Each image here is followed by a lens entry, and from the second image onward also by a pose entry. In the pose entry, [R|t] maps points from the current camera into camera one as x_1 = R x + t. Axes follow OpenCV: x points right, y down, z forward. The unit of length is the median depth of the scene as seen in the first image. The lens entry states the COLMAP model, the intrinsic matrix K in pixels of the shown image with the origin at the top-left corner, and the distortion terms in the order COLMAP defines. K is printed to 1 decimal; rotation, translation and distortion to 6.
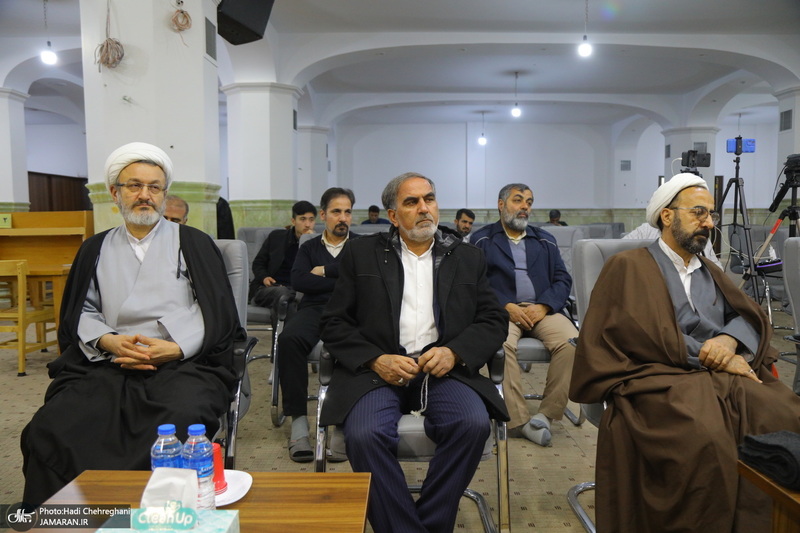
lens RADIAL K [[642.2, 0, 400.0], [0, 642.2, 266.5], [0, 0, 1]] dist [-0.008139, 0.003663]
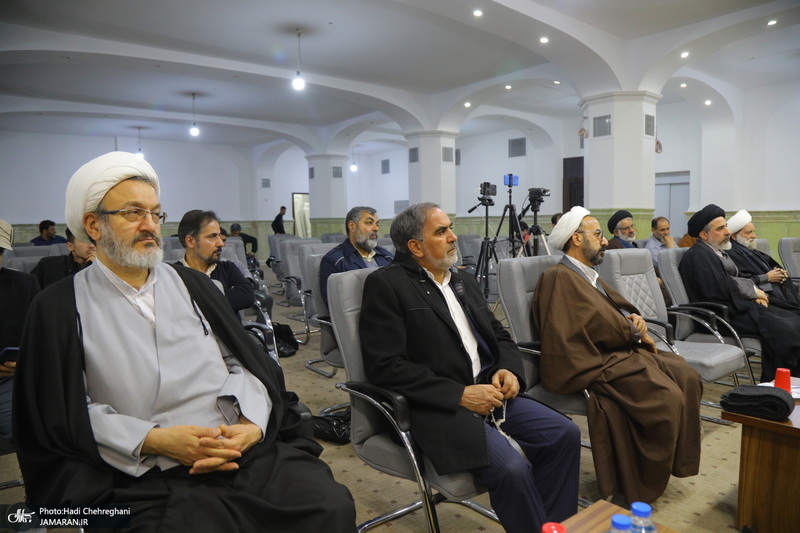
lens RADIAL K [[570.5, 0, 400.0], [0, 570.5, 266.5], [0, 0, 1]] dist [-0.043507, -0.003172]
pose [[0.782114, -0.053863, 0.620804, -0.373825], [0.059418, 0.998164, 0.011746, -0.037465], [-0.620297, 0.027701, 0.783878, 0.221423]]
